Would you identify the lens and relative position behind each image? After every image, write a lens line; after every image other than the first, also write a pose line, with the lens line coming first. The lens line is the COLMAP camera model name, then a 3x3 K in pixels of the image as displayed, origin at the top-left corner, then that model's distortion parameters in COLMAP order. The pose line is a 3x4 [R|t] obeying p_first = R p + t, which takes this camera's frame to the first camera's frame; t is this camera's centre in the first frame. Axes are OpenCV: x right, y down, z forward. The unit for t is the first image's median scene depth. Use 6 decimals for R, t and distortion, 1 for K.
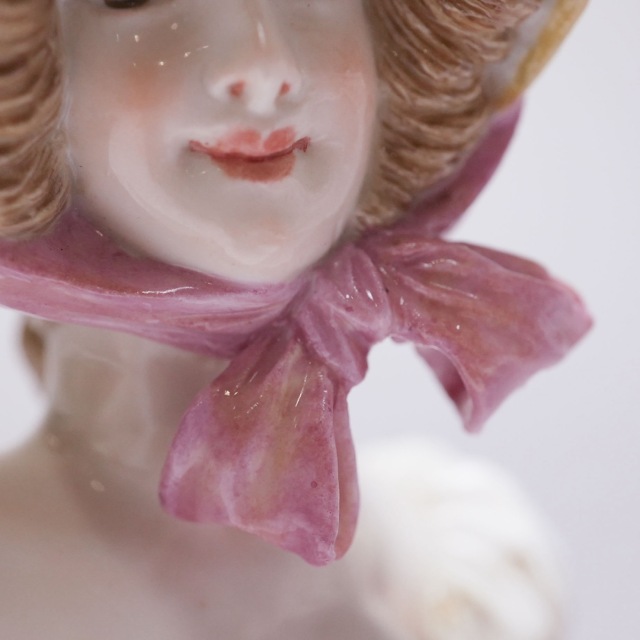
lens RADIAL K [[1235.6, 0, 319.8], [0, 1235.6, 319.1], [0, 0, 1]] dist [0.019555, 0.000000]
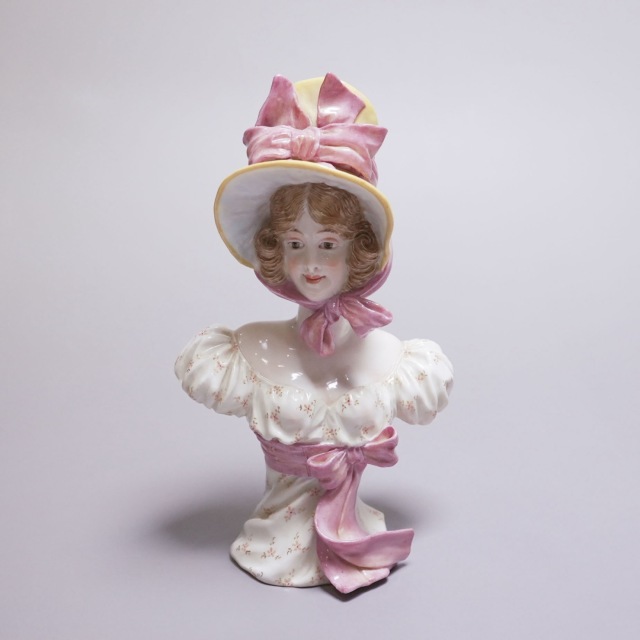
lens RADIAL K [[1382.0, 0, 321.0], [0, 1382.0, 316.9], [0, 0, 1]] dist [0.123381, 0.000000]
pose [[0.813952, 0.209922, -0.541678, 3.022492], [-0.123566, 0.973653, 0.191654, -1.041716], [0.567639, -0.089065, 0.818446, -3.618120]]
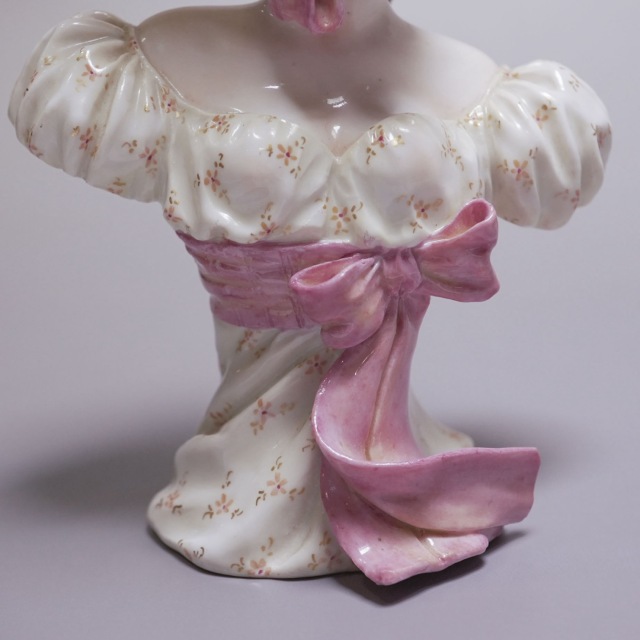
lens RADIAL K [[1235.6, 0, 322.4], [0, 1235.6, 321.9], [0, 0, 1]] dist [0.019555, 0.000000]
pose [[0.775285, 0.127192, -0.618672, 1.442916], [-0.087305, 0.991692, 0.094475, 0.497115], [0.625548, -0.019232, 0.779948, -0.736081]]
